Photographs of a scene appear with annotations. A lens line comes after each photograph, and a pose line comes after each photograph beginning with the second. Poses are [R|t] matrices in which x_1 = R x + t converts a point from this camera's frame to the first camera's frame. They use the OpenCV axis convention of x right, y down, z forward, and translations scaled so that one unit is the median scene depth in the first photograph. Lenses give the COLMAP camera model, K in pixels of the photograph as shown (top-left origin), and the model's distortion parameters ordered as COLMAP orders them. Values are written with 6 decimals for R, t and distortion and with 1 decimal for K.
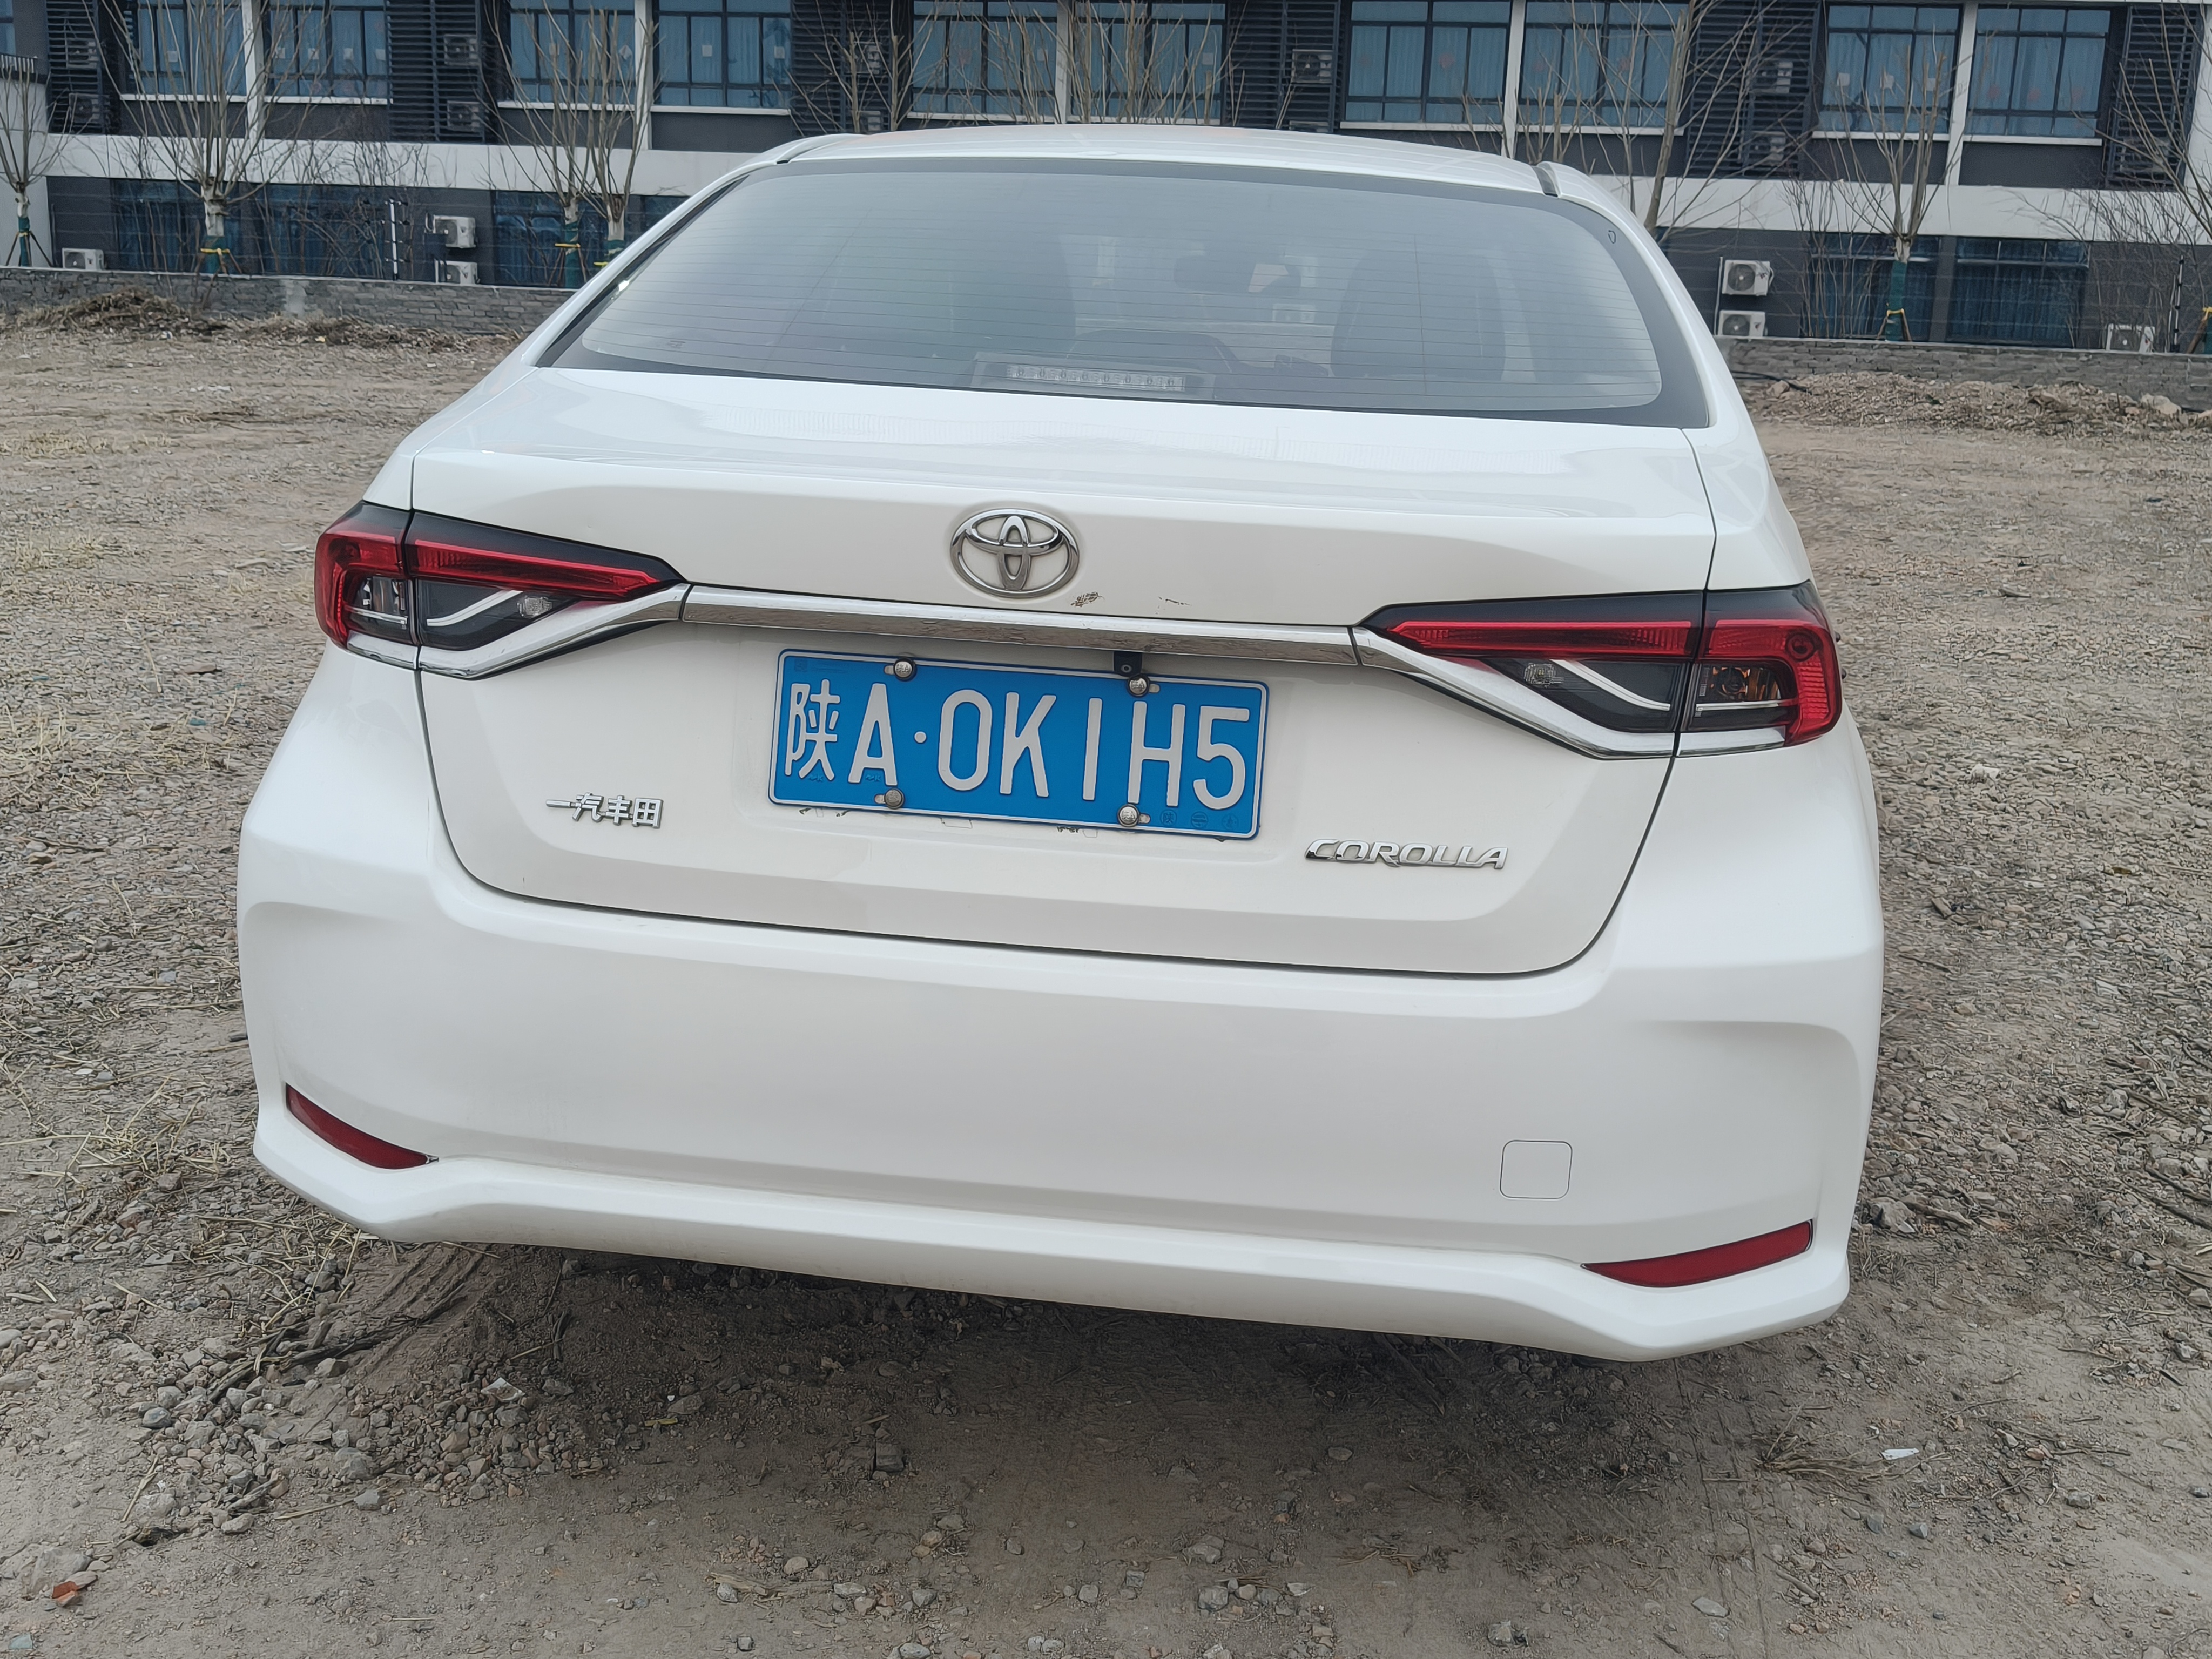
lens RADIAL K [[2334.9, 0, 1103.1], [0, 2334.9, 702.5], [0, 0, 1]] dist [0.084770, -0.226757]
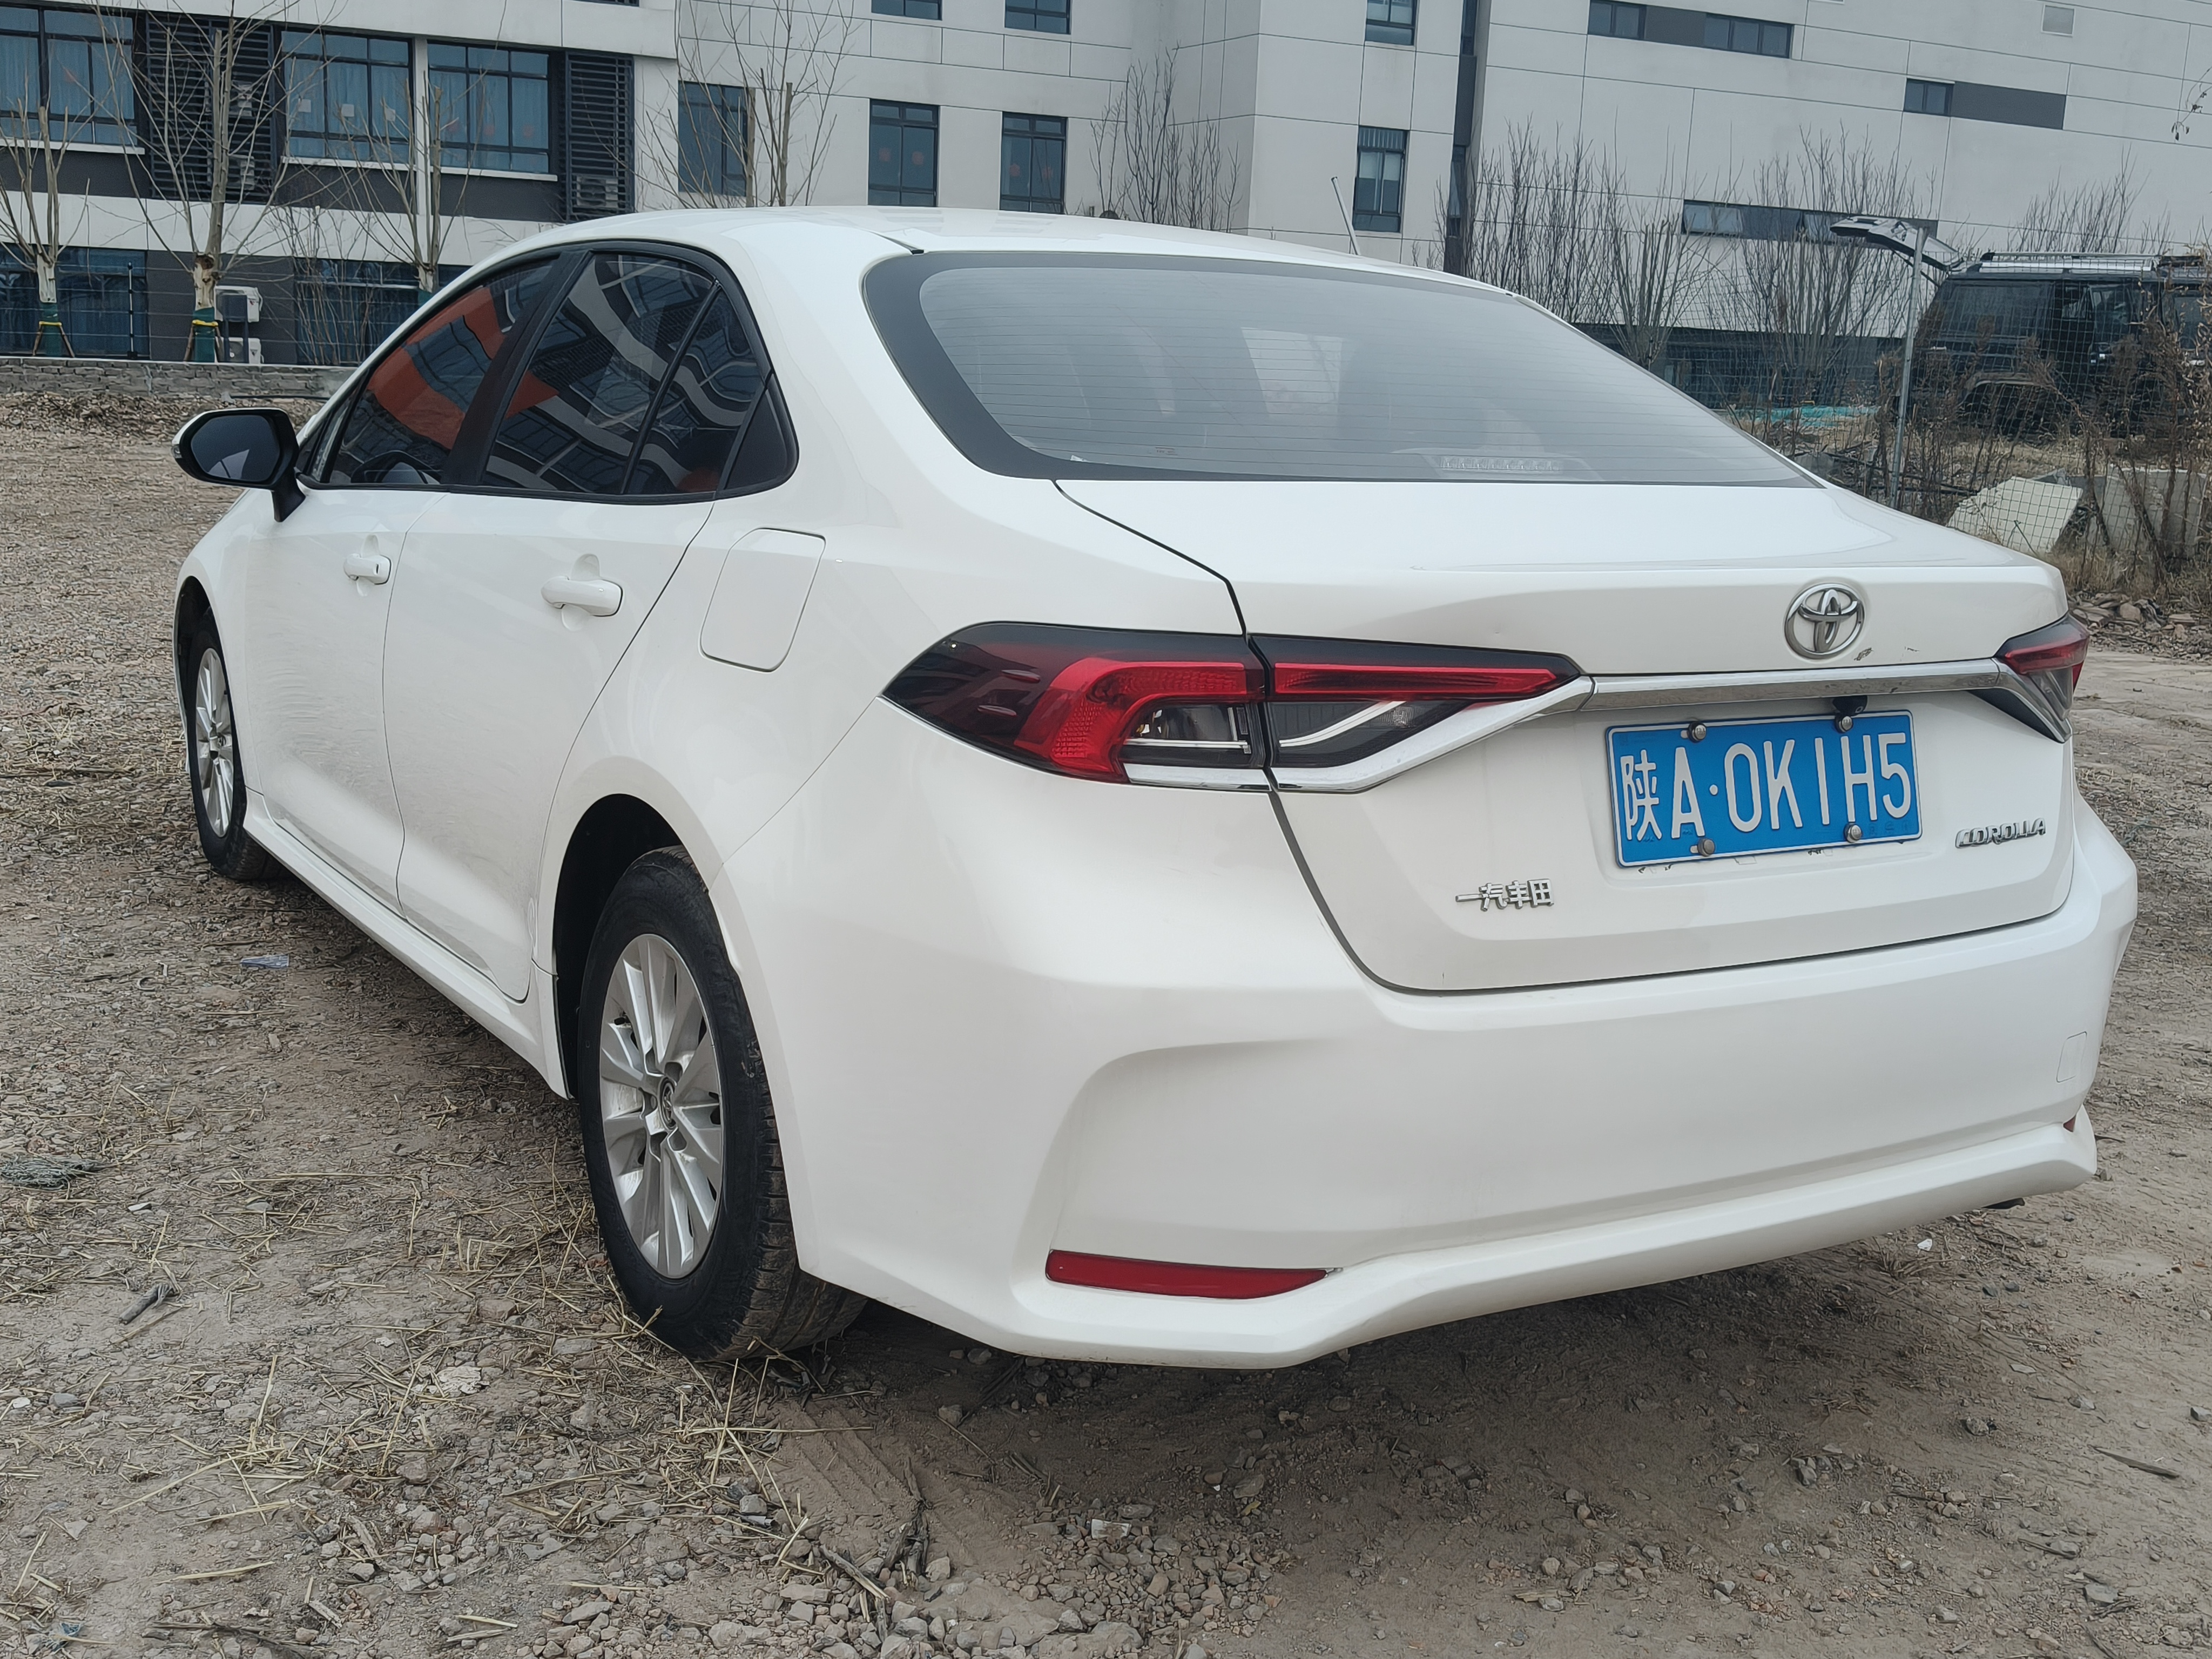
lens RADIAL K [[2287.1, 0, 1106.0], [0, 2287.1, 756.5], [0, 0, 1]] dist [0.191326, -0.478973]
pose [[0.784514, -0.117101, 0.608954, -0.986109], [0.107780, 0.992811, 0.052063, -0.091187], [-0.610673, 0.024789, 0.791495, 0.287878]]
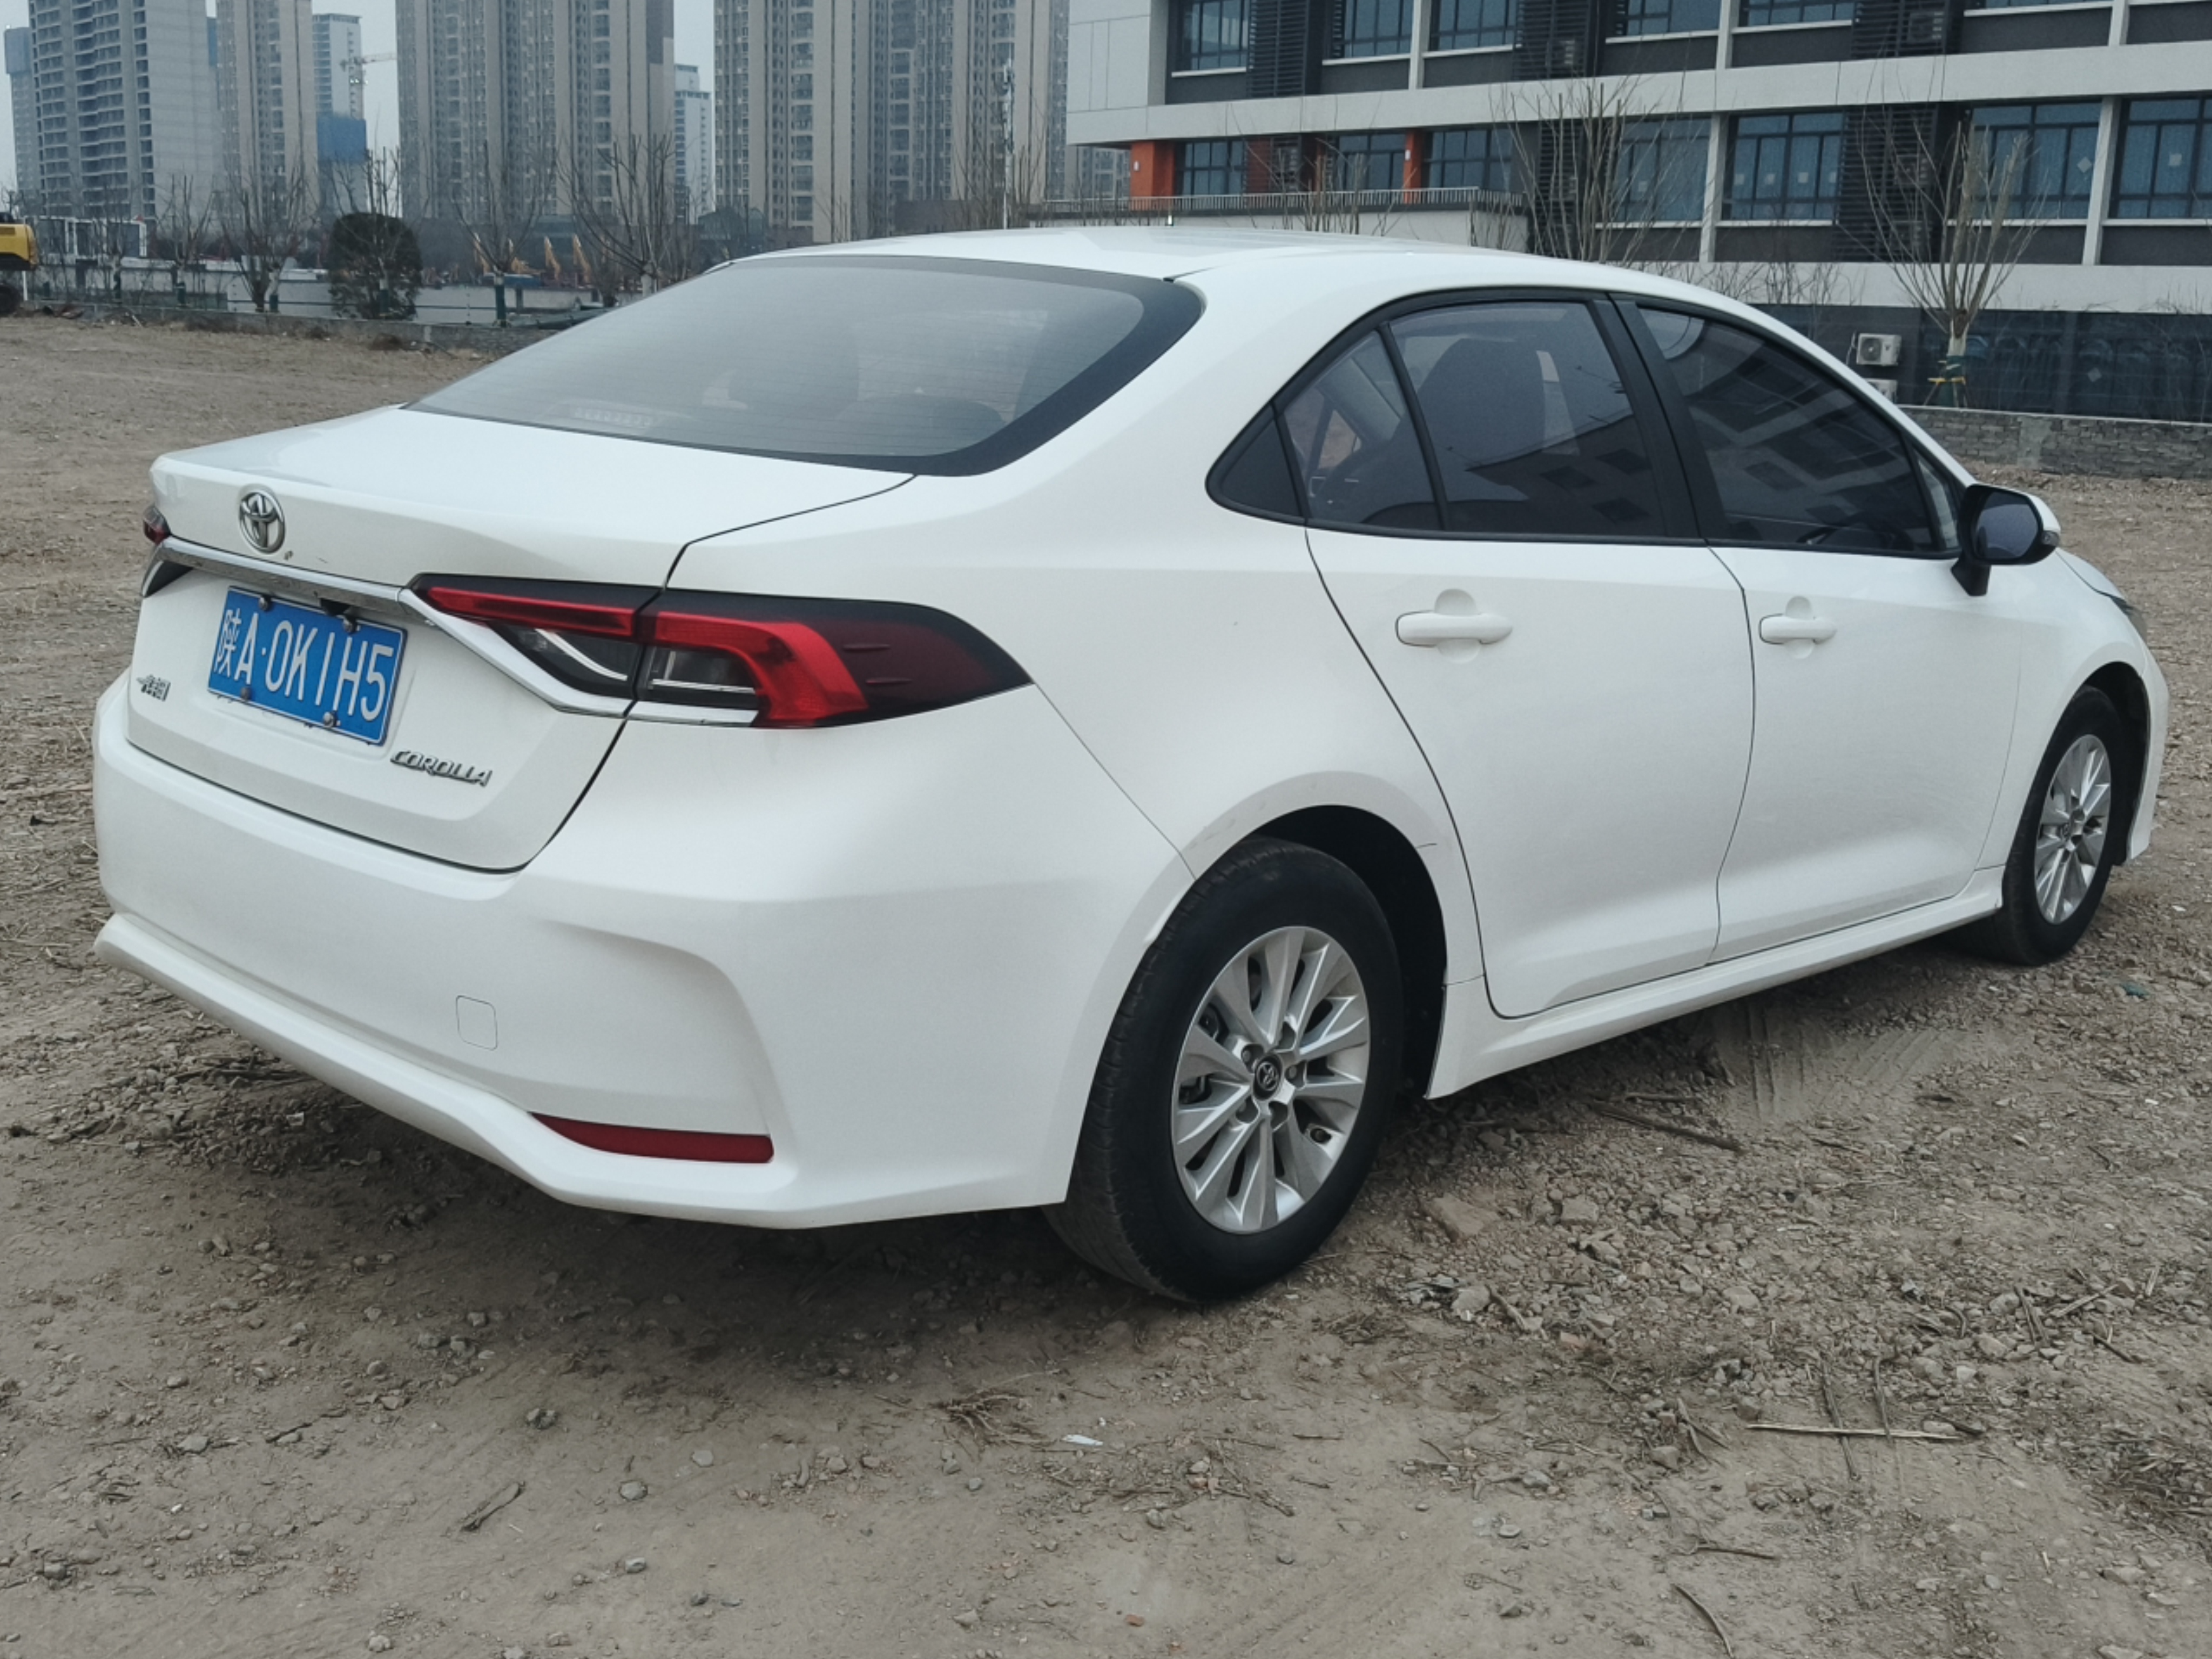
lens RADIAL K [[2334.9, 0, 1103.1], [0, 2334.9, 702.5], [0, 0, 1]] dist [0.084770, -0.226757]
pose [[0.801838, 0.095515, -0.589858, 1.166698], [-0.124850, 0.992134, -0.009064, -0.005256], [0.584353, 0.080912, 0.807456, 0.146234]]
